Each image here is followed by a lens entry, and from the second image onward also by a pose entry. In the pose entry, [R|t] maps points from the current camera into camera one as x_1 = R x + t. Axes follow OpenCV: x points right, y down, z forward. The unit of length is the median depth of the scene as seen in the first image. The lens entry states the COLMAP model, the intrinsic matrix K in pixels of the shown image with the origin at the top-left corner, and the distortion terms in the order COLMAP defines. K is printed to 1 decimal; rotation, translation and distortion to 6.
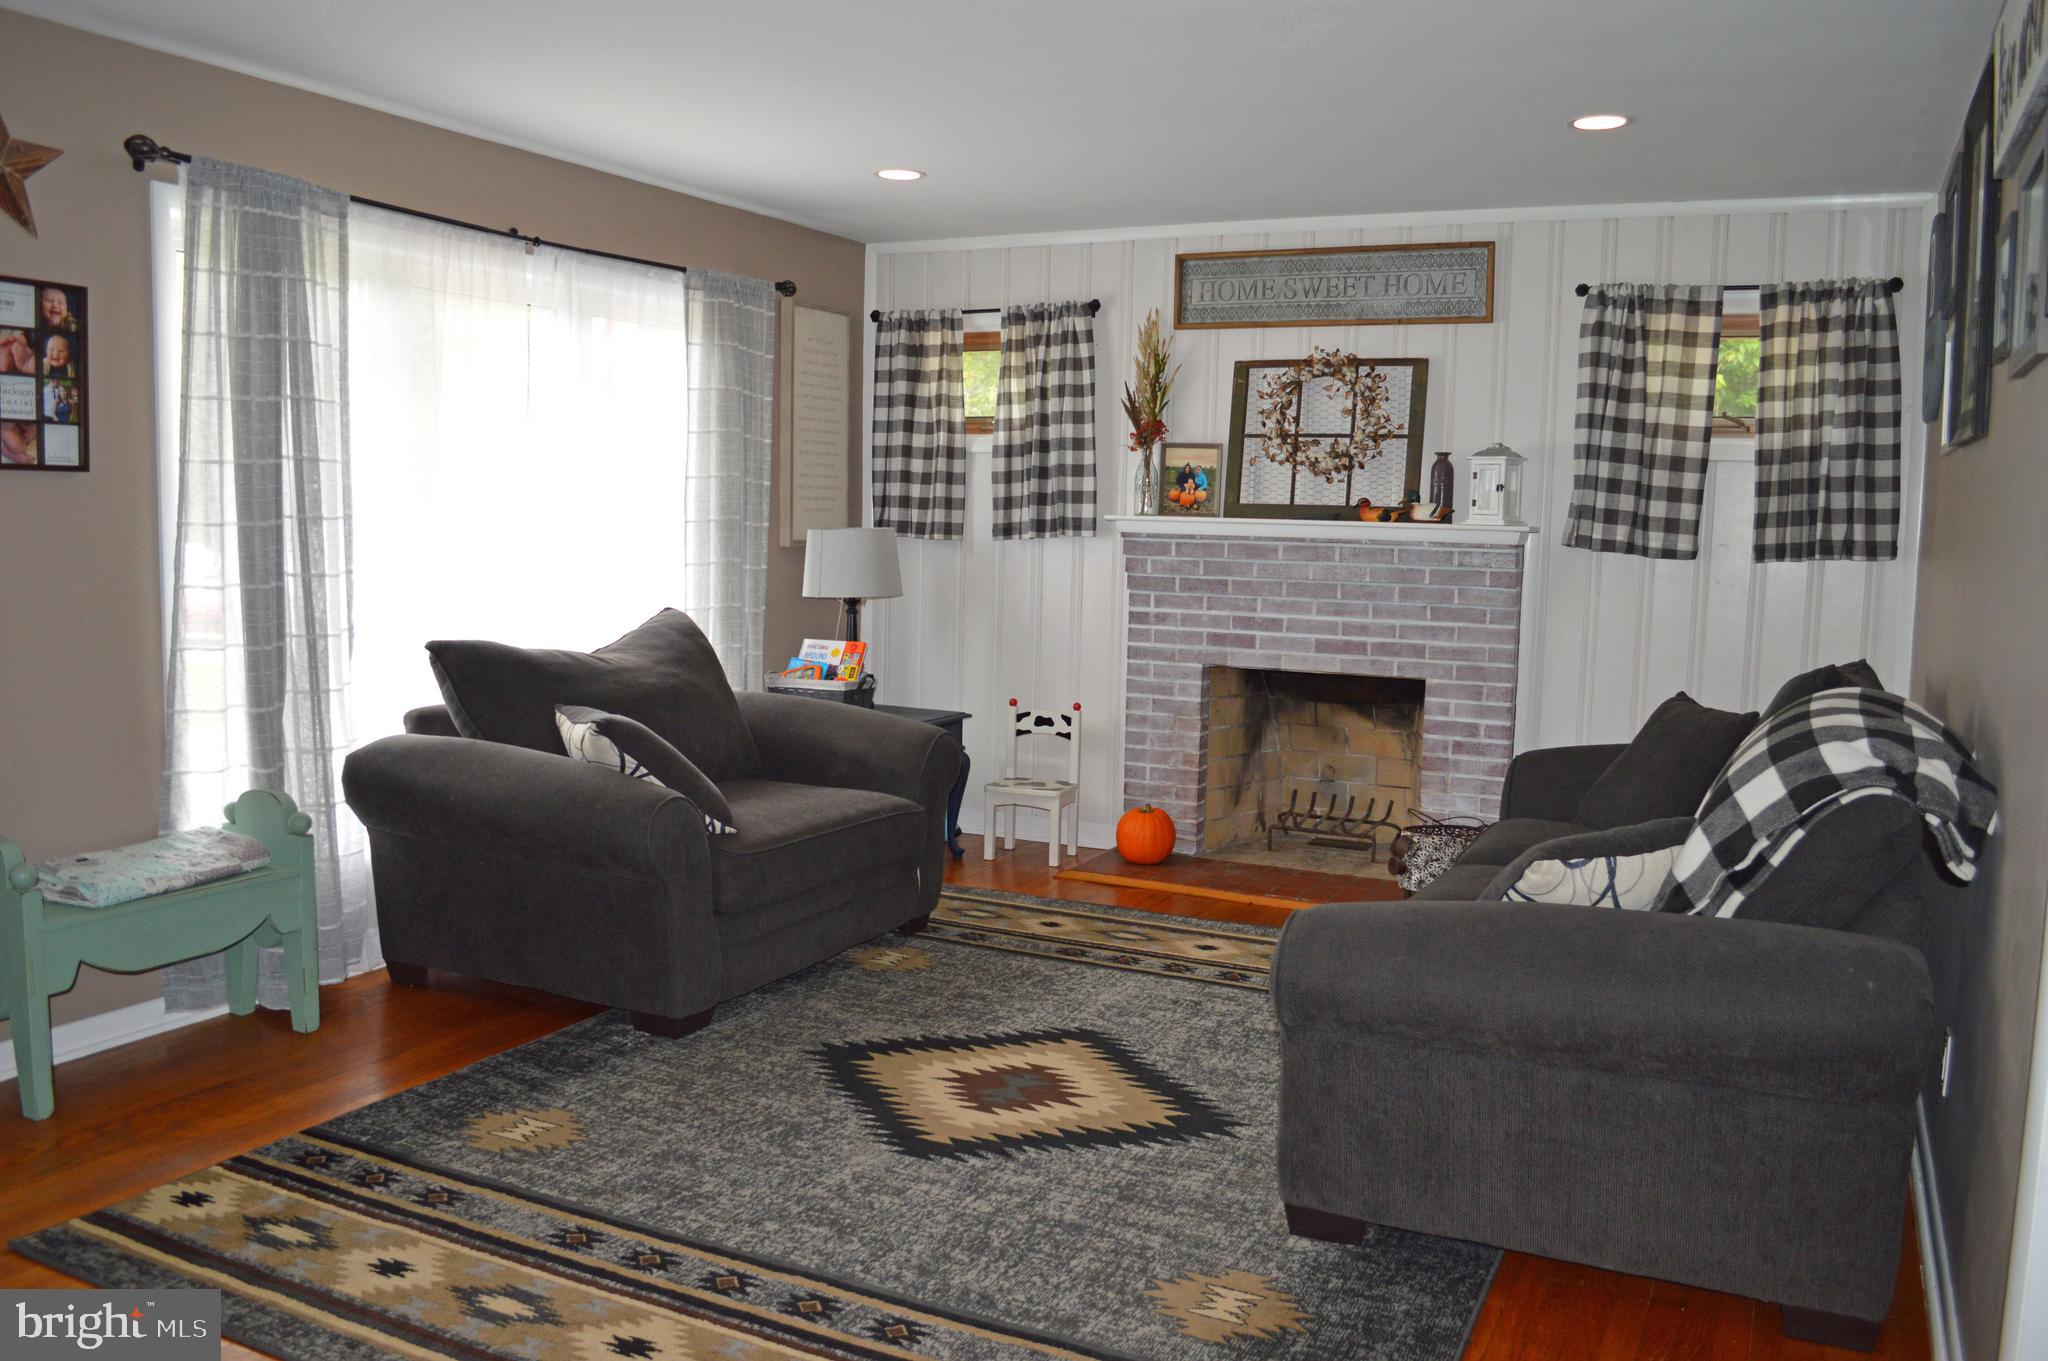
lens RADIAL K [[1626.6, 0, 1024.0], [0, 1626.6, 680.5], [0, 0, 1]] dist [-0.079533, -0.000453]
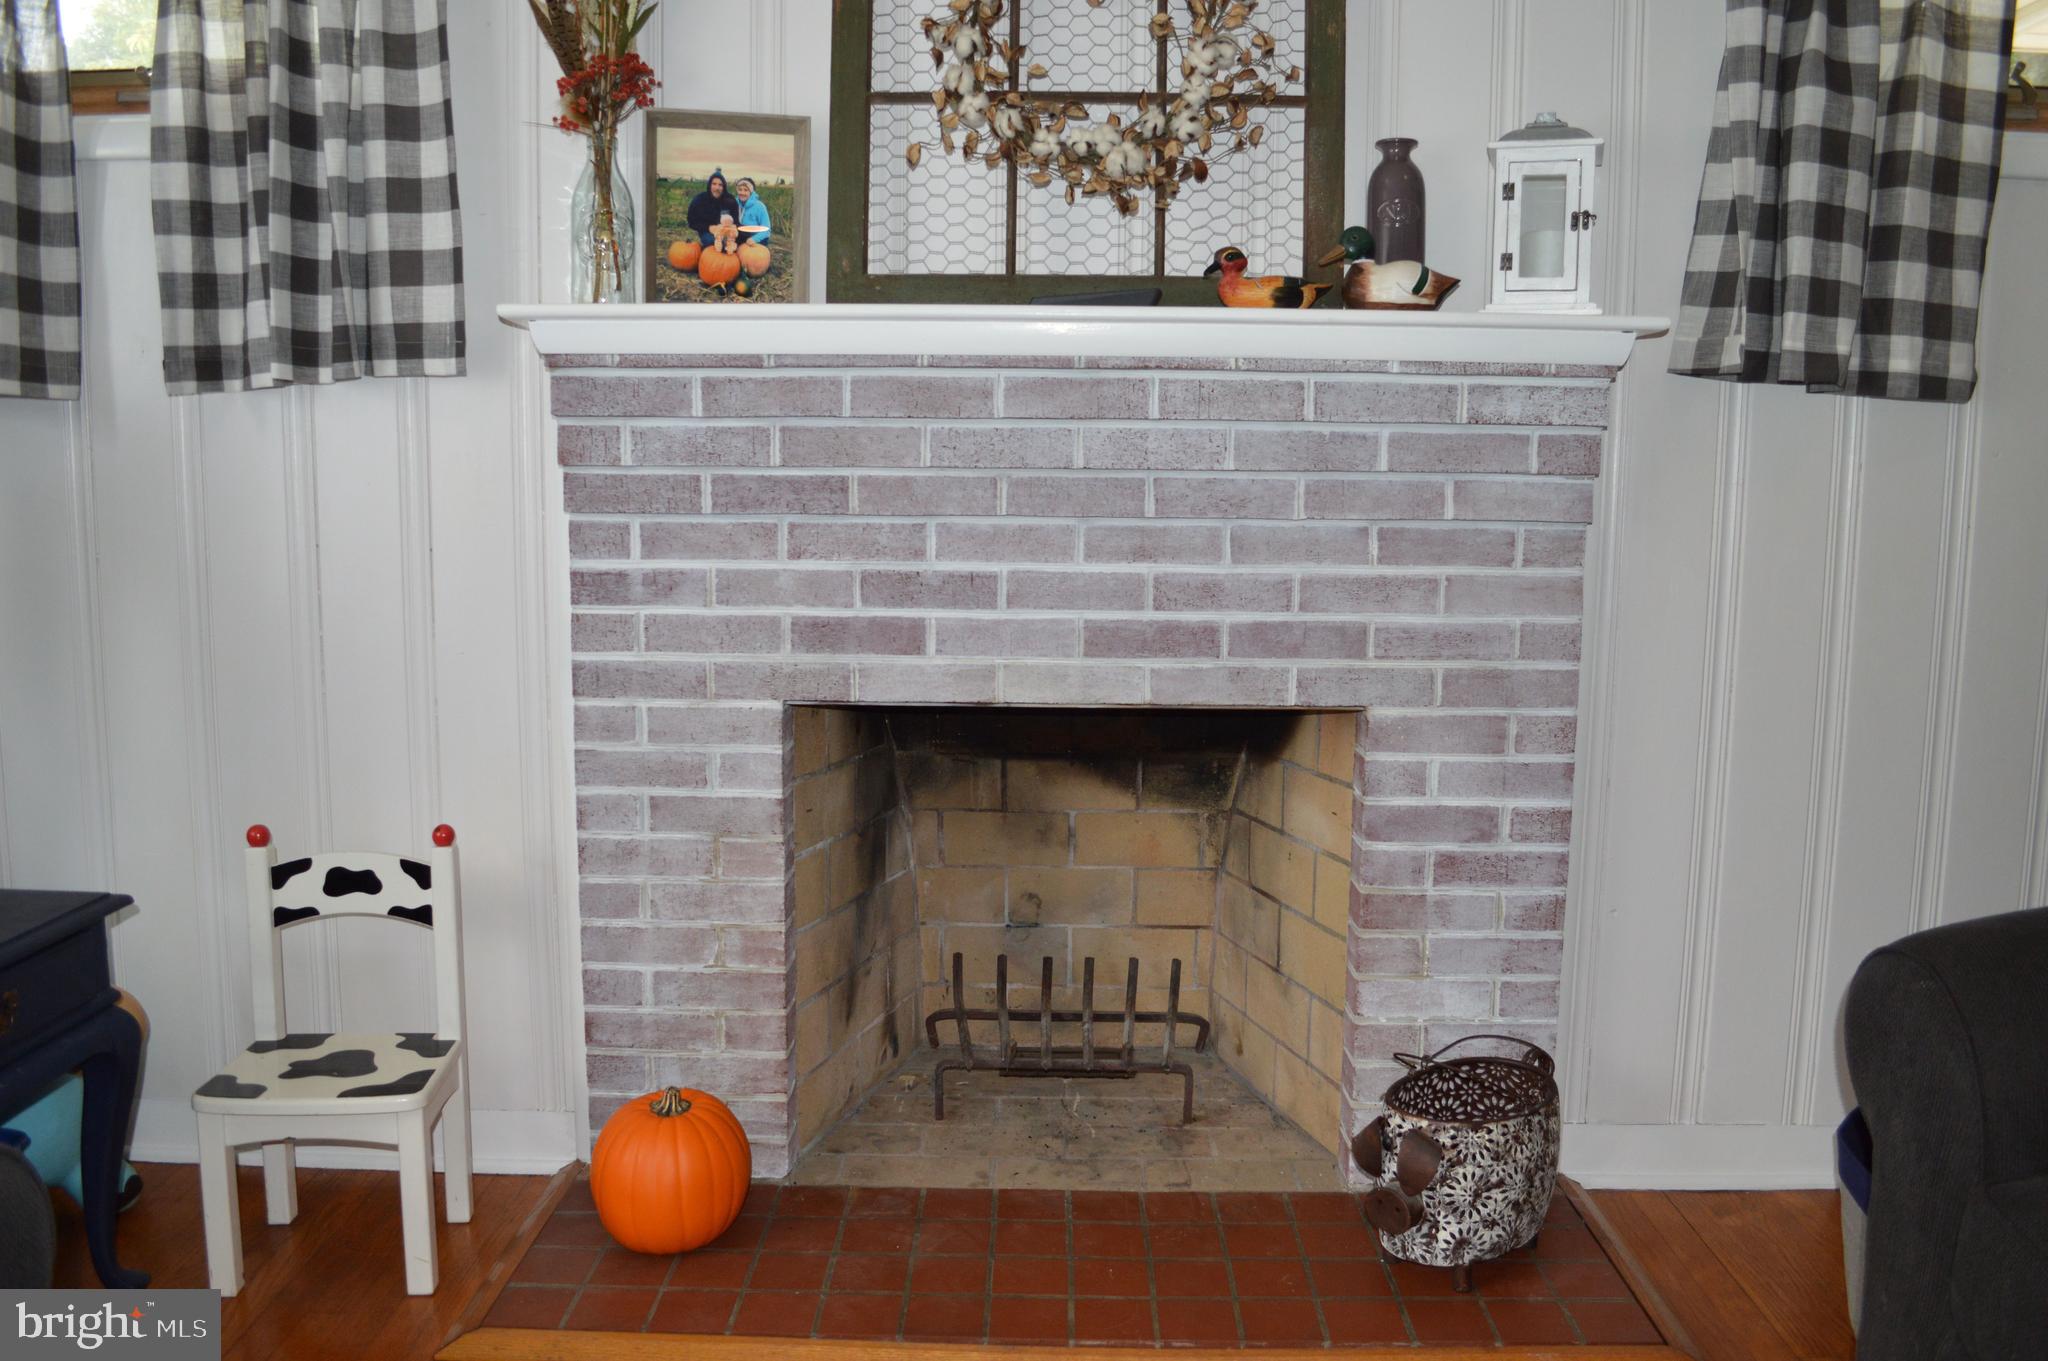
lens RADIAL K [[1626.6, 0, 1024.0], [0, 1626.6, 680.5], [0, 0, 1]] dist [-0.079533, -0.000453]
pose [[0.900621, -0.070266, 0.428888, -0.003101], [0.055032, 0.997338, 0.047836, -0.030257], [-0.431107, -0.019480, 0.902090, 0.633218]]
